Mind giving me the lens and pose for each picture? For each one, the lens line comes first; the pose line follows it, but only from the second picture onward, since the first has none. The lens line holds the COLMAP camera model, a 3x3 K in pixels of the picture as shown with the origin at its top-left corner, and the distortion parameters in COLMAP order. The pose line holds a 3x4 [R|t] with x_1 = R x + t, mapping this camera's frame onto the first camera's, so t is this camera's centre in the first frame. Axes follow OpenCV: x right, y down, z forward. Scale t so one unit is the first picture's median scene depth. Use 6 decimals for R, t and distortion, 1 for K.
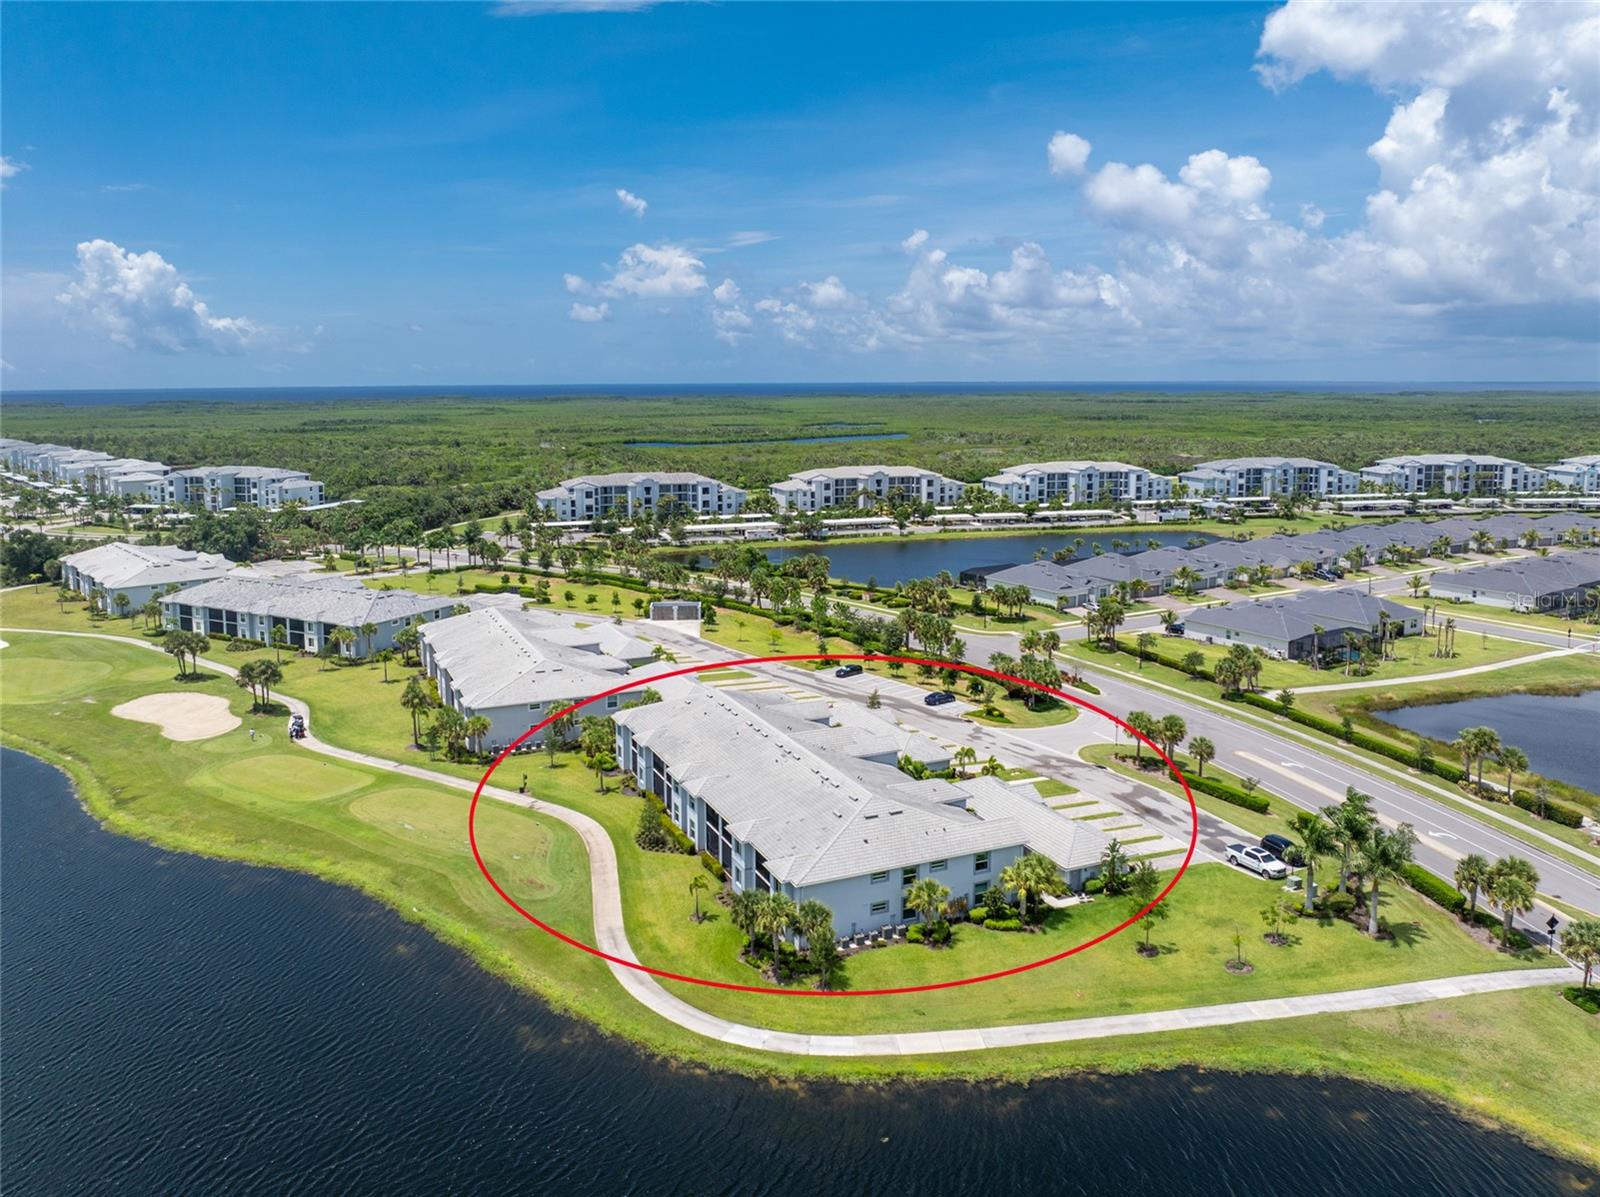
lens RADIAL K [[1165.2, 0, 800.0], [0, 1165.2, 598.5], [0, 0, 1]] dist [-0.005040, -0.059803]
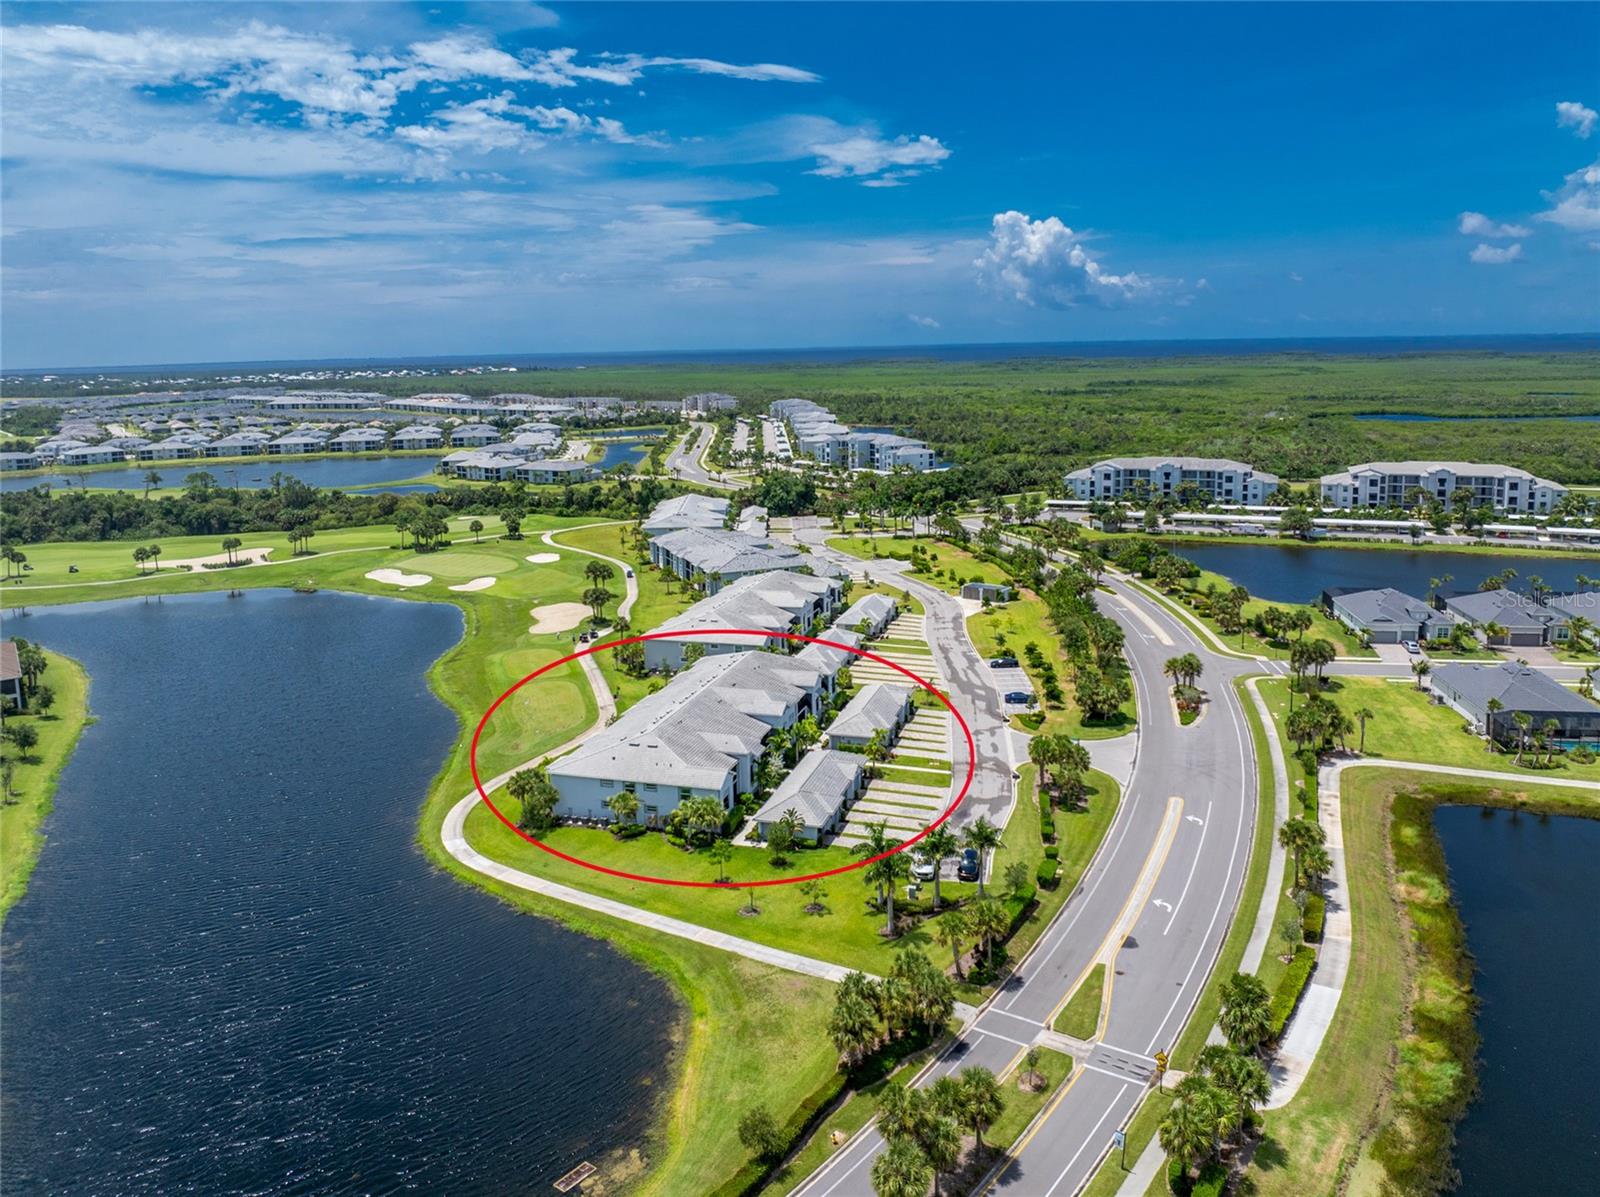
lens RADIAL K [[1165.2, 0, 800.0], [0, 1165.2, 598.5], [0, 0, 1]] dist [-0.005040, -0.059803]
pose [[0.754716, 0.127456, -0.643551, 0.288339], [-0.101314, 0.991822, 0.077617, -0.031448], [0.648181, 0.006622, 0.761457, 0.012615]]
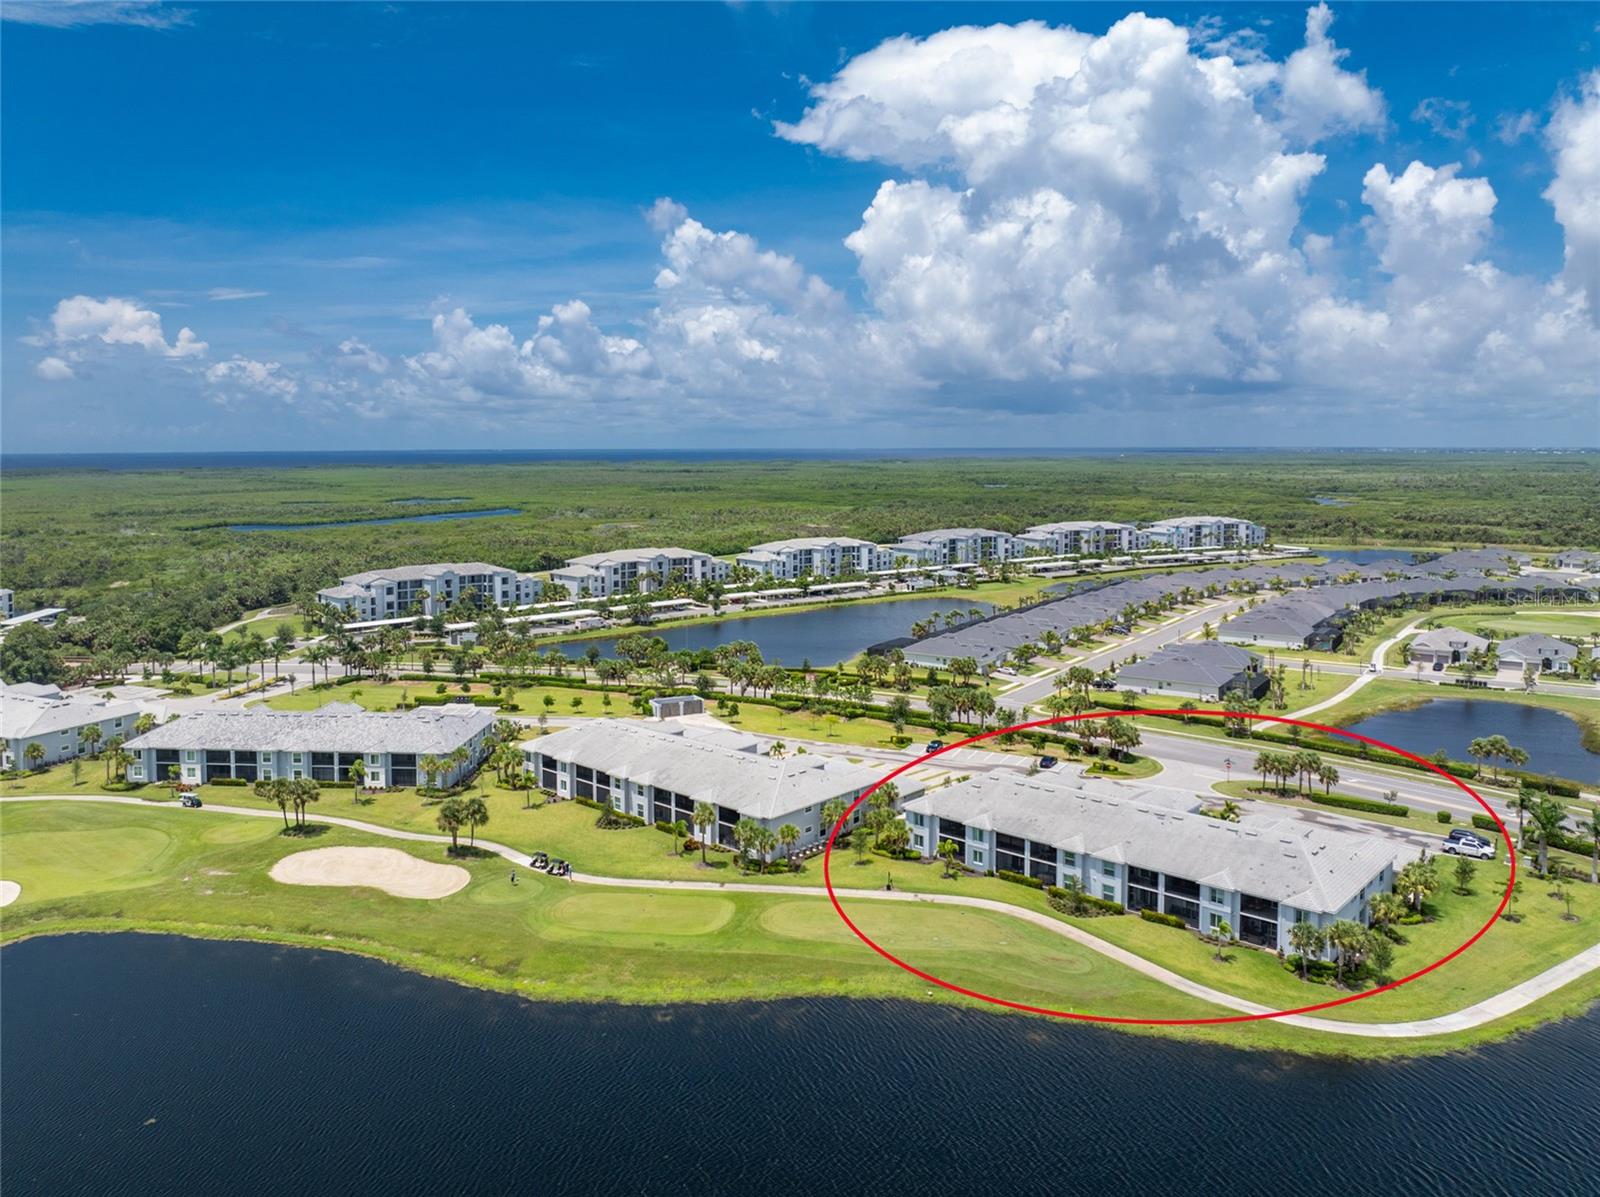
lens RADIAL K [[1165.2, 0, 800.0], [0, 1165.2, 598.5], [0, 0, 1]] dist [-0.005040, -0.059803]
pose [[0.914244, -0.050168, 0.402047, -0.243176], [0.073122, 0.996441, -0.041939, -0.019166], [-0.398512, 0.067740, 0.914658, 0.017634]]
